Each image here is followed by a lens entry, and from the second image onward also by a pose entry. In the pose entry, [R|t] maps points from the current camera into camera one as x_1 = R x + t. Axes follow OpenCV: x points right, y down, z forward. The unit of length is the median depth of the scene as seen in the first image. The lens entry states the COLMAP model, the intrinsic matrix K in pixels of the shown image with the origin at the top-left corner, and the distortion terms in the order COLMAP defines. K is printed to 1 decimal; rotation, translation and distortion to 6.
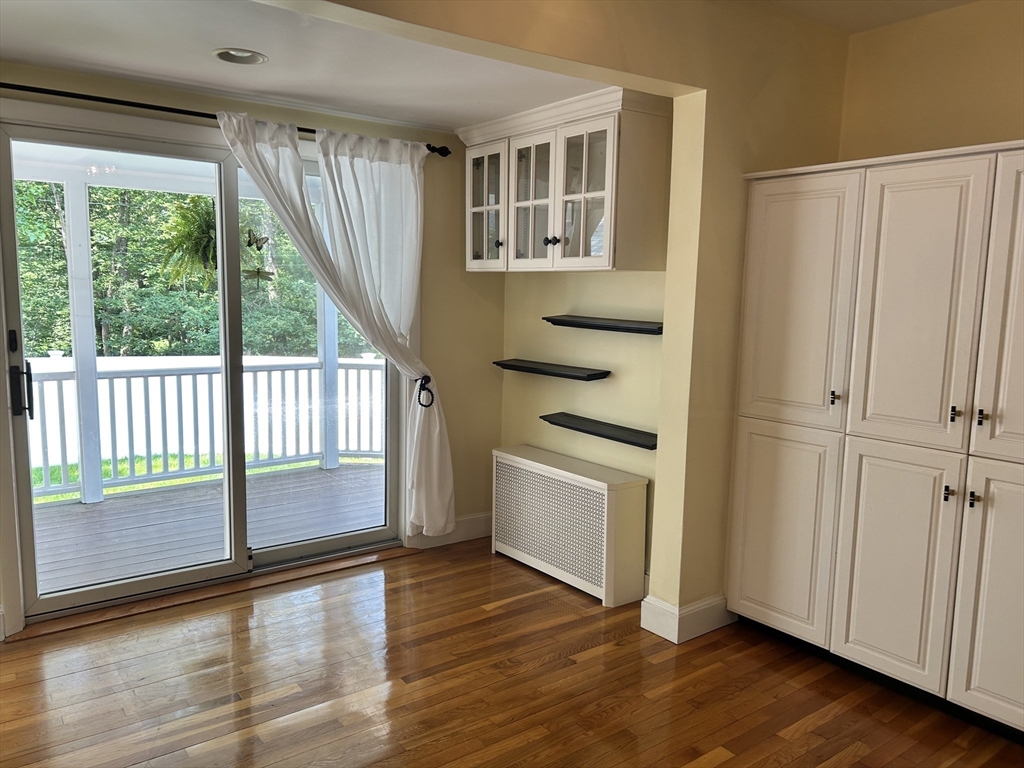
lens RADIAL K [[775.2, 0, 512.0], [0, 775.2, 384.0], [0, 0, 1]] dist [0.040663, -0.008561]
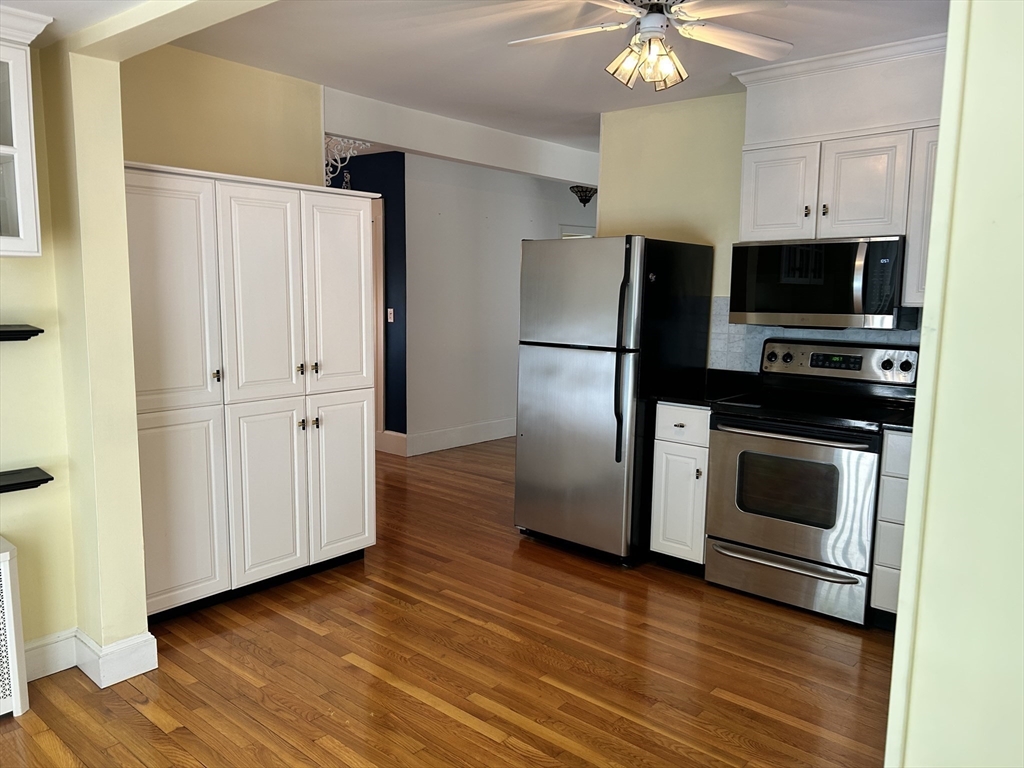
lens RADIAL K [[772.5, 0, 512.0], [0, 772.5, 384.0], [0, 0, 1]] dist [0.007821, -0.001711]
pose [[-0.206355, -0.142866, 0.967991, -0.654727], [0.107965, 0.979918, 0.167642, -0.095678], [-0.972502, 0.139103, -0.186787, 0.657163]]
